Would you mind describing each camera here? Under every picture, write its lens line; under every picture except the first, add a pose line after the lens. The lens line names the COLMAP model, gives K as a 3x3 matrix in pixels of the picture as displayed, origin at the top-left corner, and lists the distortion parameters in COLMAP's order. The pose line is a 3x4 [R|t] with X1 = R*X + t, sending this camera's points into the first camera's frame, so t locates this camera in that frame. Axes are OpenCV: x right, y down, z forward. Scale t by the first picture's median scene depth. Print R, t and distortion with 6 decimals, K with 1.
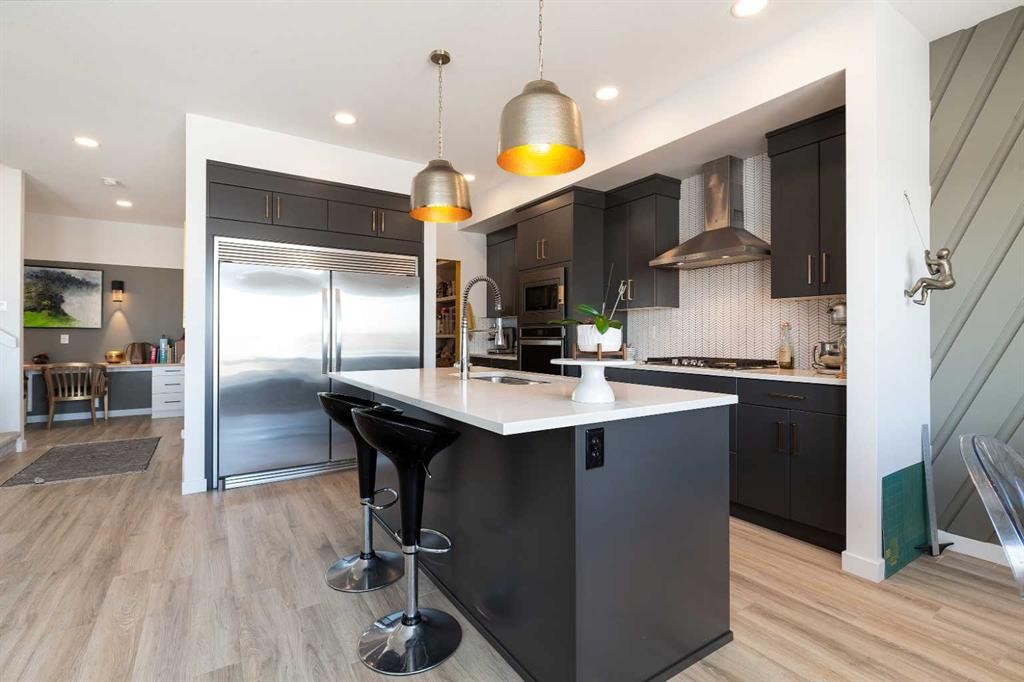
lens RADIAL K [[471.0, 0, 501.7], [0, 471.0, 330.5], [0, 0, 1]] dist [-0.001076, 0.000821]
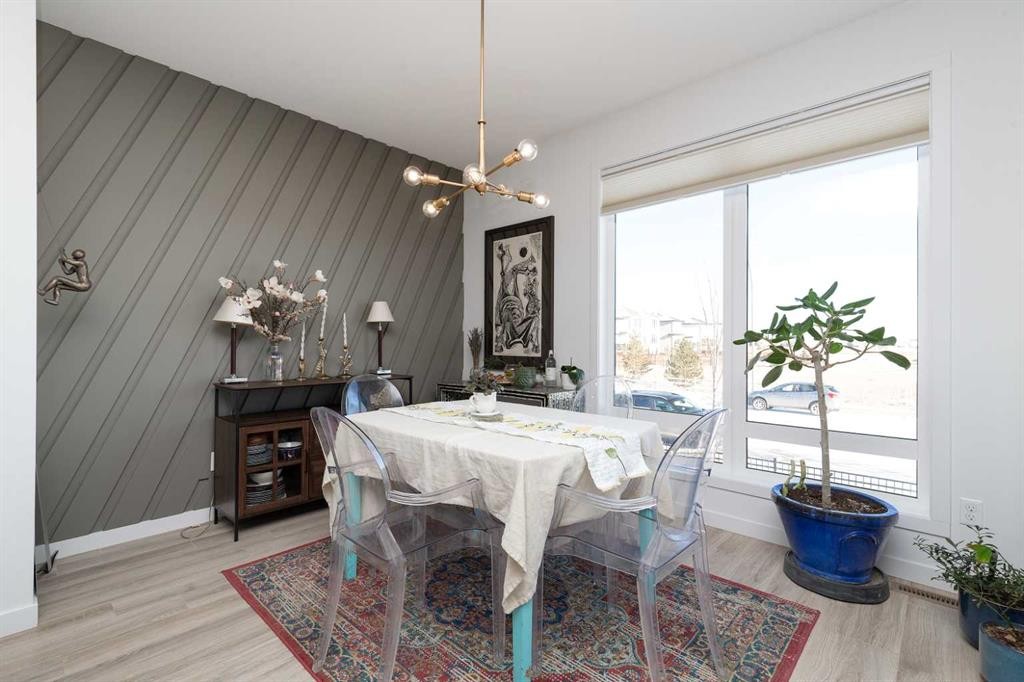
lens RADIAL K [[471.0, 0, 505.7], [0, 471.0, 341.7], [0, 0, 1]] dist [-0.001076, 0.000821]
pose [[-0.234913, 0.000756, 0.972016, -0.187680], [-0.012229, 0.999918, -0.003733, 0.008712], [-0.971939, -0.012764, -0.234885, 0.298634]]
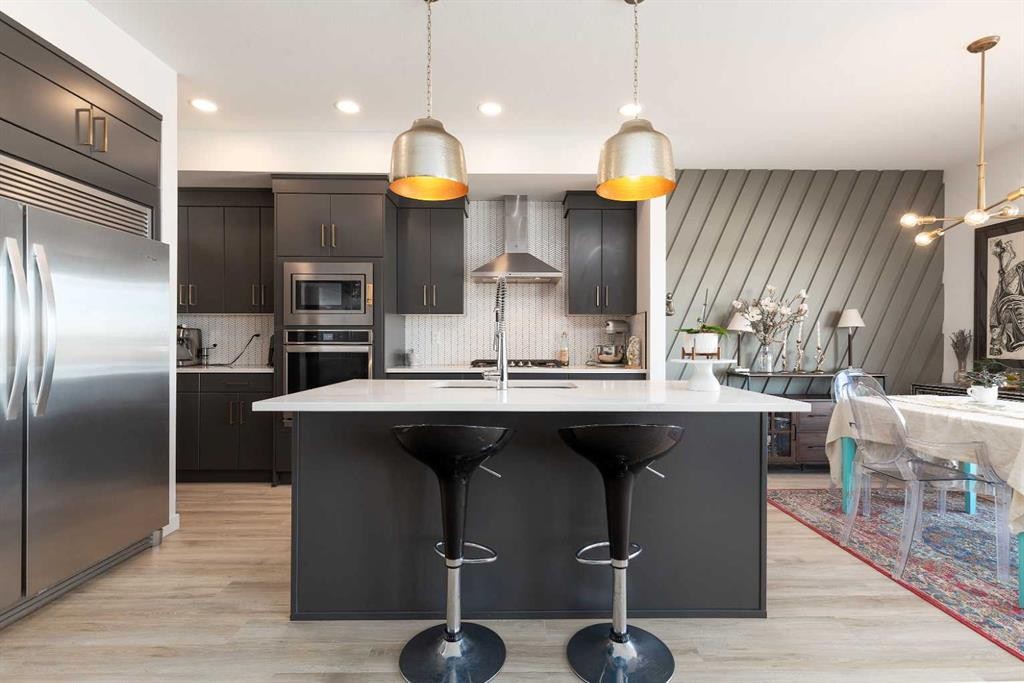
lens RADIAL K [[471.0, 0, 520.9], [0, 471.0, 341.5], [0, 0, 1]] dist [-0.001076, 0.000821]
pose [[0.530035, 0.003306, 0.847969, -0.707860], [-0.012787, 0.999910, 0.004095, 0.008273], [-0.847879, -0.013013, 0.530029, 0.434225]]
